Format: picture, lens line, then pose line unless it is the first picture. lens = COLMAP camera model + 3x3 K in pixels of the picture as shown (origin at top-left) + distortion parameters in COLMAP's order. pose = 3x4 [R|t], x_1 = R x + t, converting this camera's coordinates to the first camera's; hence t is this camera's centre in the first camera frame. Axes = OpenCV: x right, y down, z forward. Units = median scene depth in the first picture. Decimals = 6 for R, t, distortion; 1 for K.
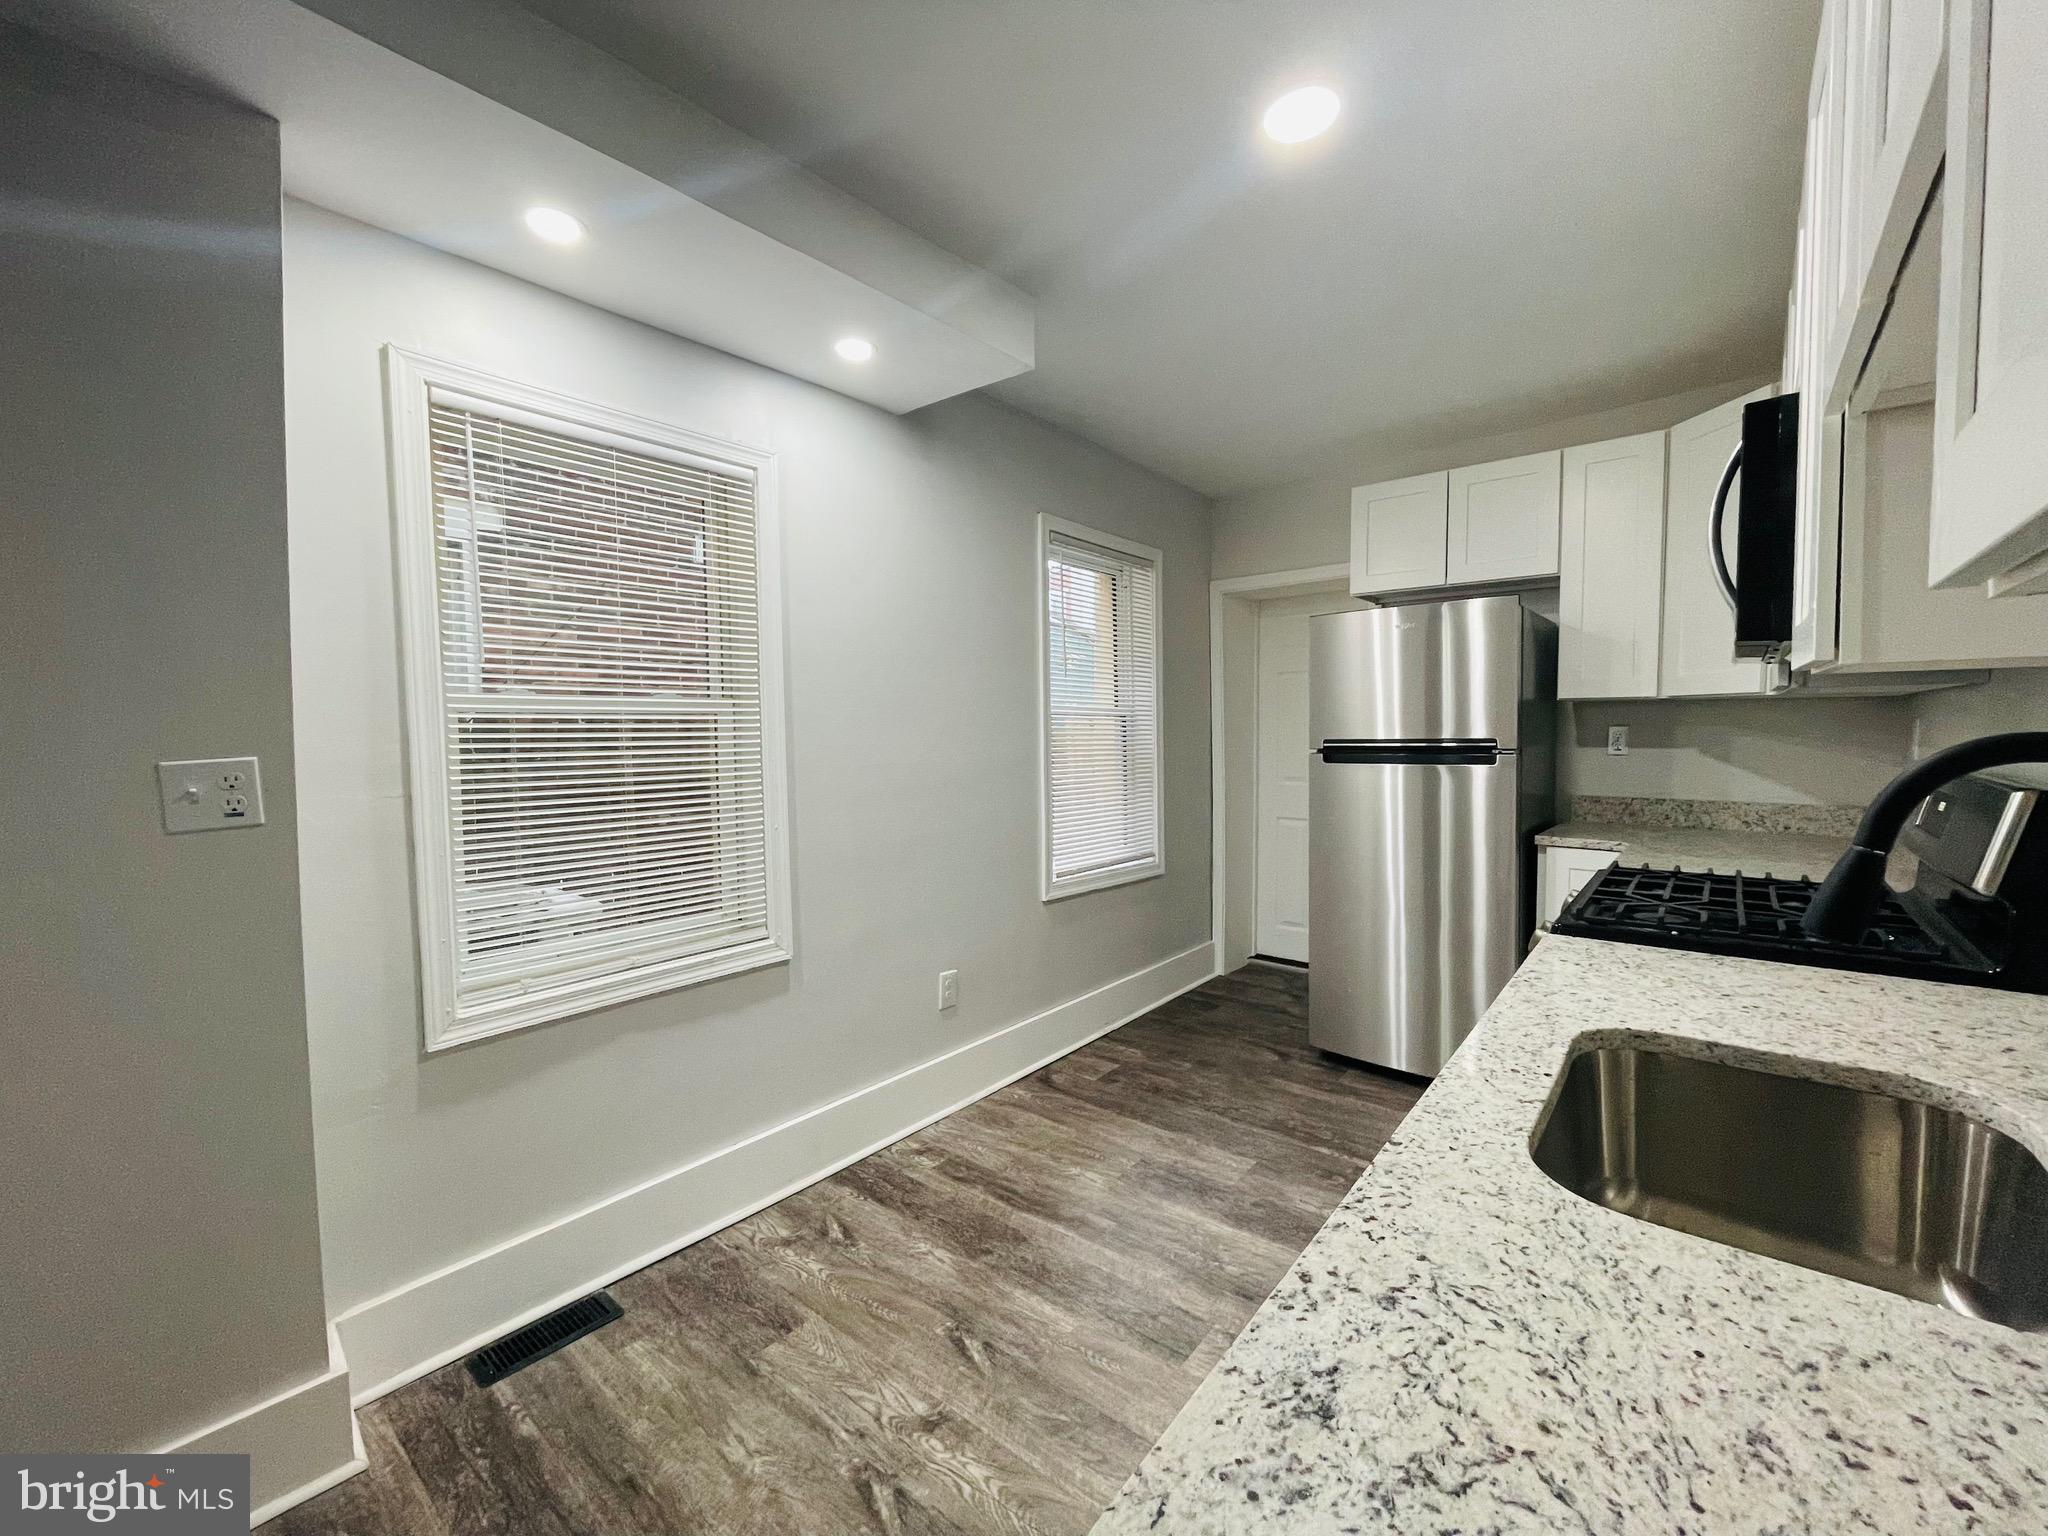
lens RADIAL K [[830.1, 0, 1024.0], [0, 830.1, 768.0], [0, 0, 1]] dist [-0.002456, -0.000189]
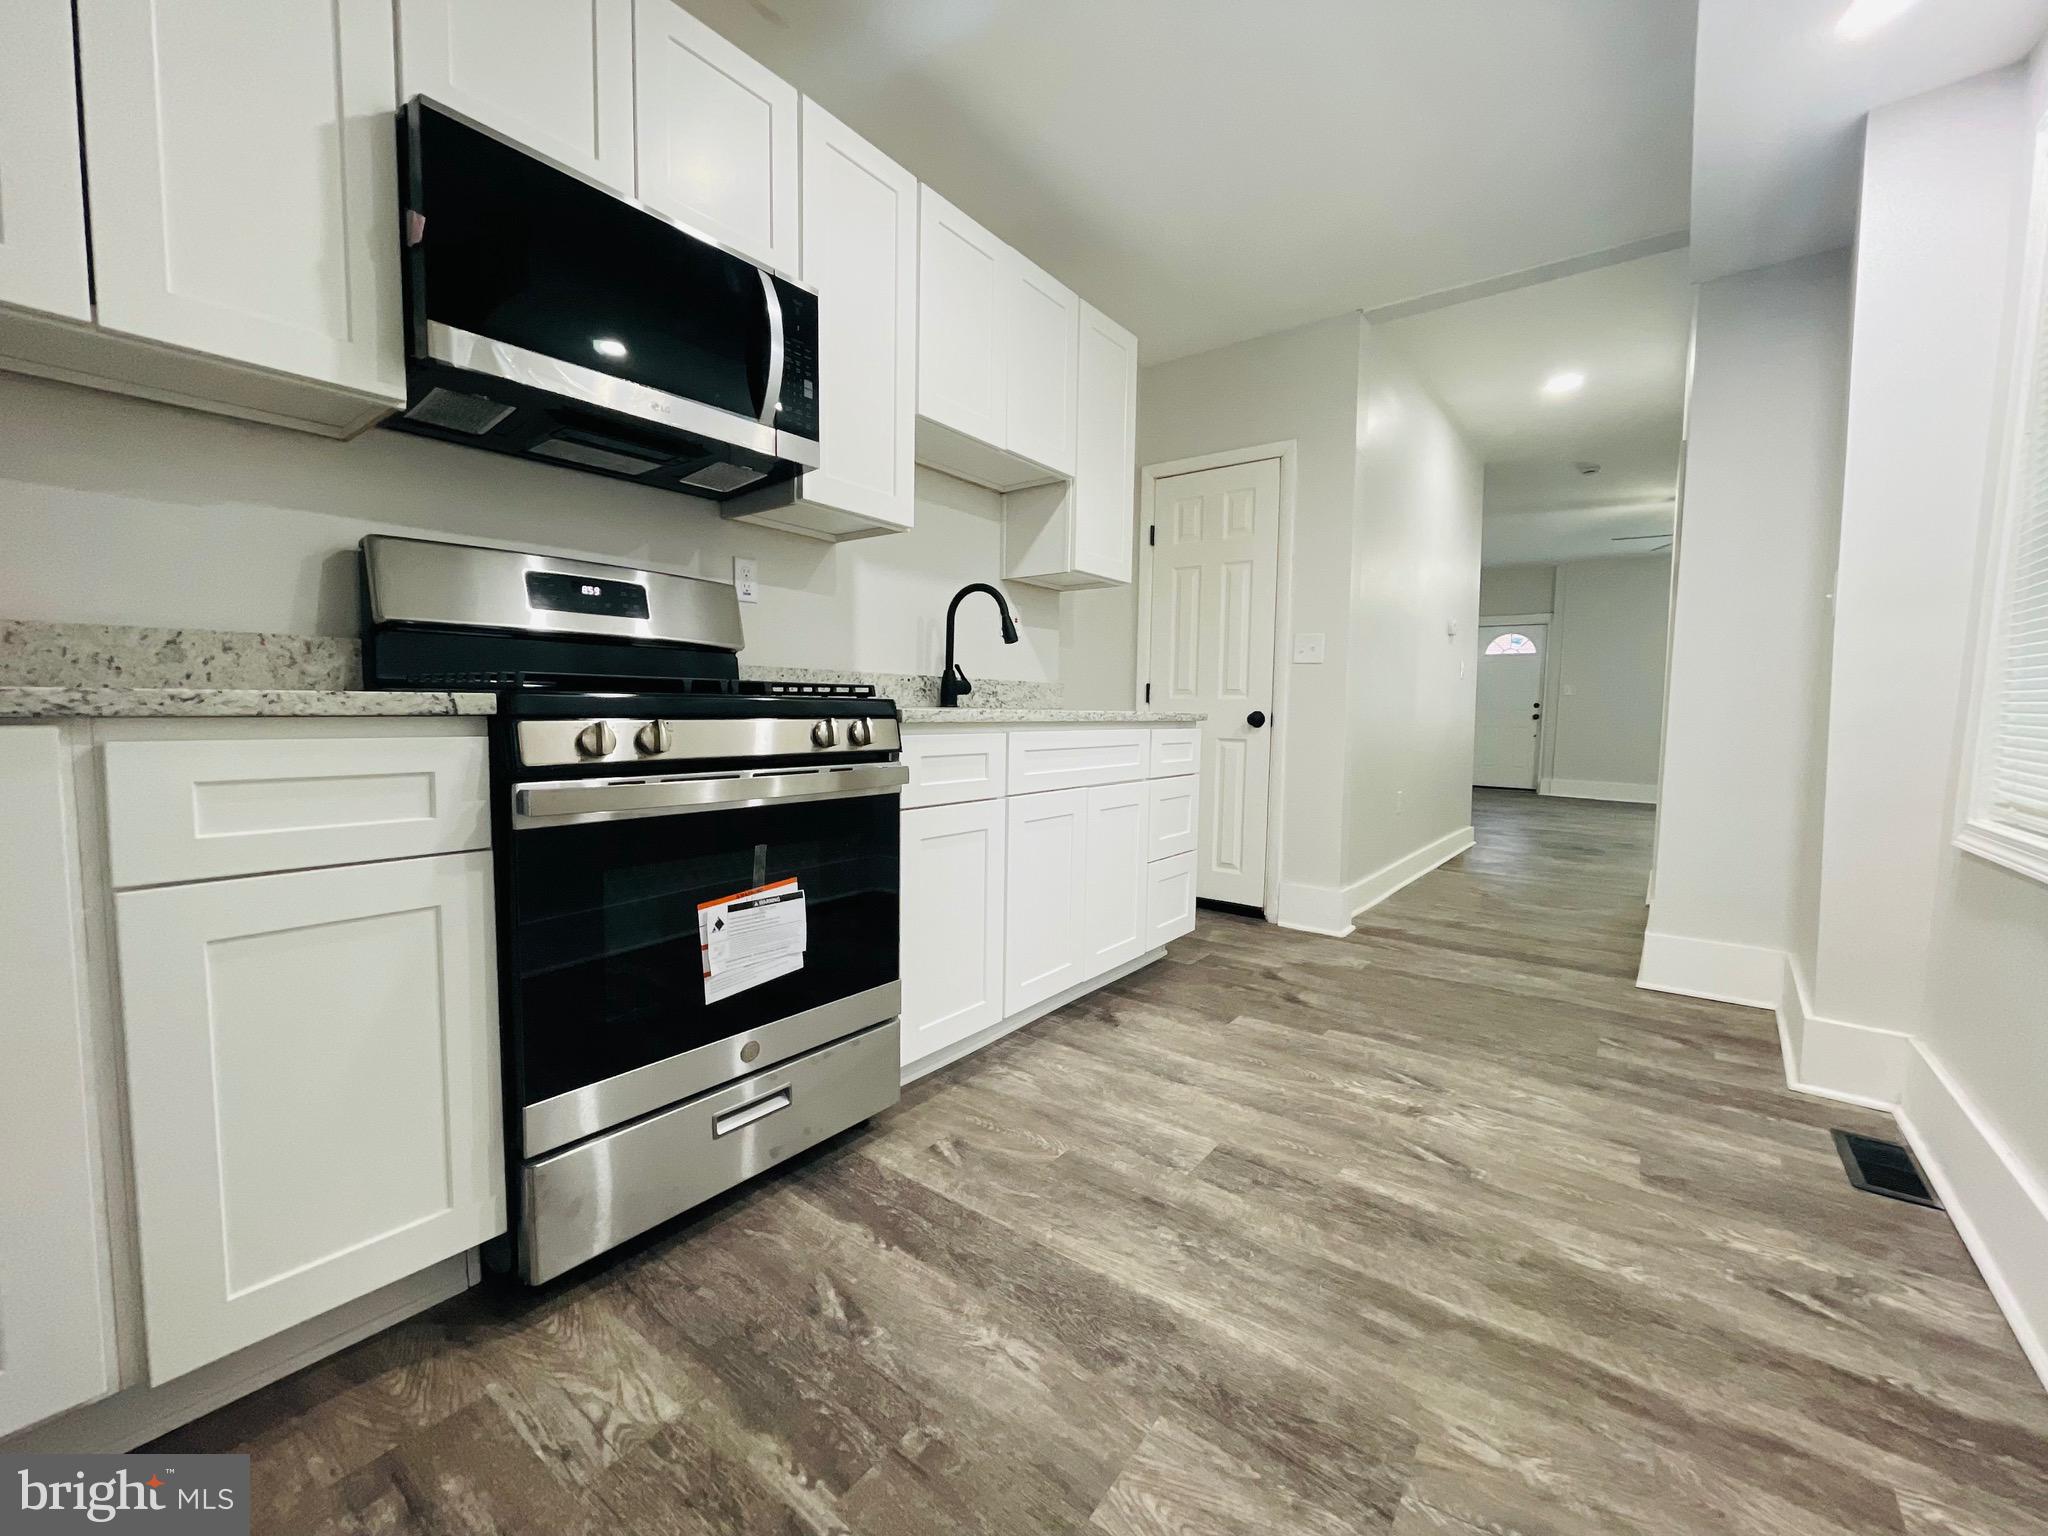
lens RADIAL K [[830.1, 0, 1024.0], [0, 830.1, 768.0], [0, 0, 1]] dist [-0.002456, -0.000189]
pose [[-0.998903, 0.000764, -0.046815, 0.449071], [-0.004825, 0.992862, 0.119169, 0.121975], [0.046572, 0.119264, -0.991770, 1.824901]]
